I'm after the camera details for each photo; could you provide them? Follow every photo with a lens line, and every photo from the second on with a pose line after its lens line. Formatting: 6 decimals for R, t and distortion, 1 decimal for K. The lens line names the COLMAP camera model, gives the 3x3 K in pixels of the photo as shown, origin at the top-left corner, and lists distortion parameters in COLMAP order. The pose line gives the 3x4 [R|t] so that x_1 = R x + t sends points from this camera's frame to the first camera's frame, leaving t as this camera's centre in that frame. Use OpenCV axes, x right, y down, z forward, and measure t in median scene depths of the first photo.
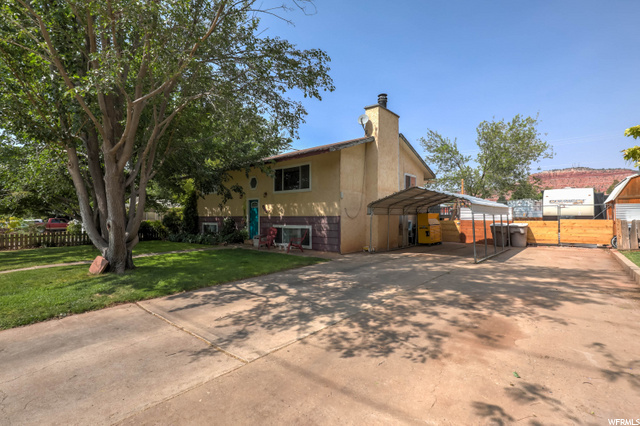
lens RADIAL K [[293.2, 0, 320.4], [0, 293.2, 214.8], [0, 0, 1]] dist [-0.013614, 0.000001]
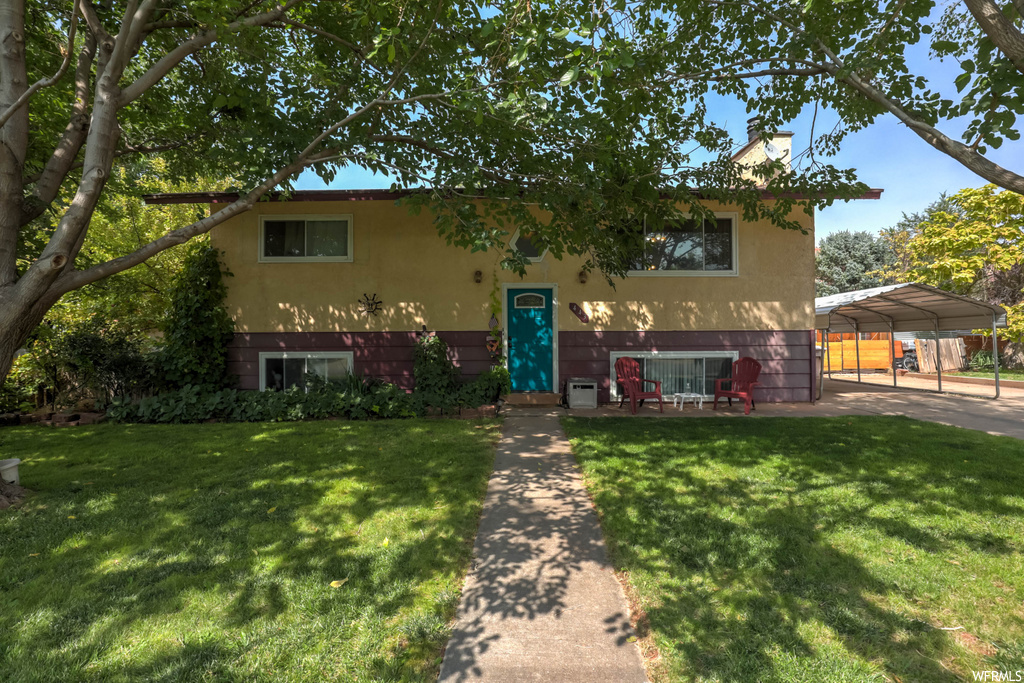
lens RADIAL K [[469.1, 0, 512.5], [0, 469.1, 338.1], [0, 0, 1]] dist [-0.013614, 0.000001]
pose [[0.765673, -0.006526, 0.643197, -0.748925], [-0.001112, 0.999934, 0.011470, 0.008253], [-0.643229, -0.009497, 0.765615, 0.634147]]
